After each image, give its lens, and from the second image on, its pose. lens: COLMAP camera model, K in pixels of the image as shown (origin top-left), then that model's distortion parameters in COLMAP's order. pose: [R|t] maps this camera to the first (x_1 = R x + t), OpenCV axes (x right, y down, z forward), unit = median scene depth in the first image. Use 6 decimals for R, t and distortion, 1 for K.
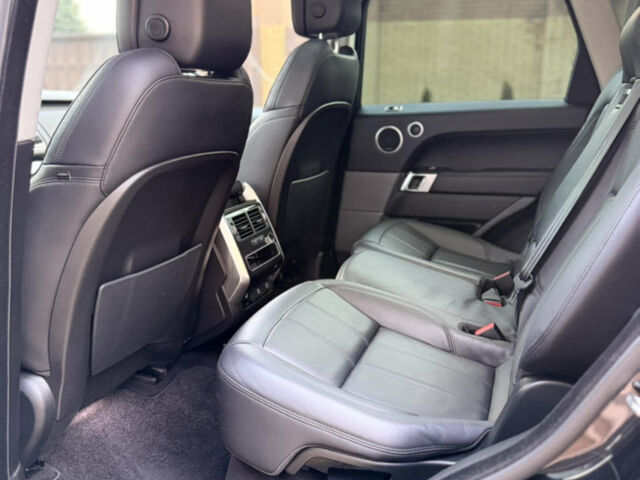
lens RADIAL K [[598.9, 0, 320.0], [0, 598.9, 240.0], [0, 0, 1]] dist [0.156101, -0.308309]
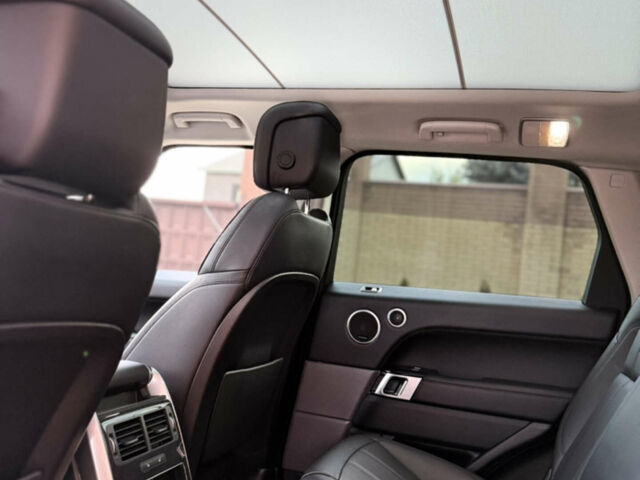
lens RADIAL K [[598.9, 0, 320.0], [0, 598.9, 240.0], [0, 0, 1]] dist [0.156101, -0.308309]
pose [[0.994384, 0.102509, 0.026314, 0.027920], [-0.090371, 0.951844, -0.292962, -0.041973], [-0.055078, 0.288939, 0.955762, 0.235642]]
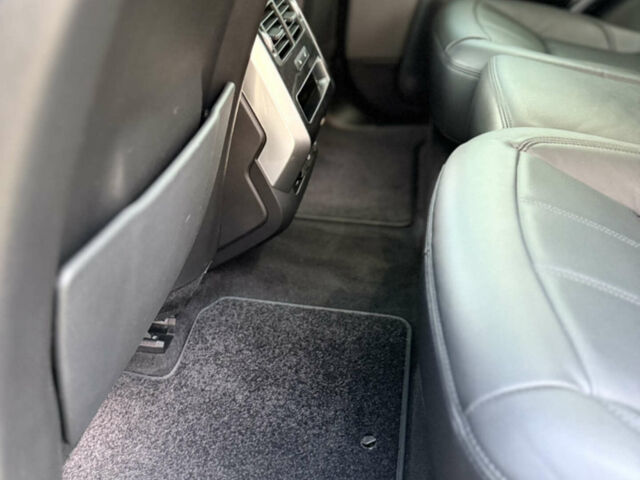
lens RADIAL K [[598.9, 0, 320.0], [0, 598.9, 240.0], [0, 0, 1]] dist [0.156101, -0.308309]
pose [[0.979936, -0.143858, 0.137952, -0.147688], [0.092619, 0.941535, 0.323933, -0.015803], [-0.176487, -0.304657, 0.935968, 0.376720]]
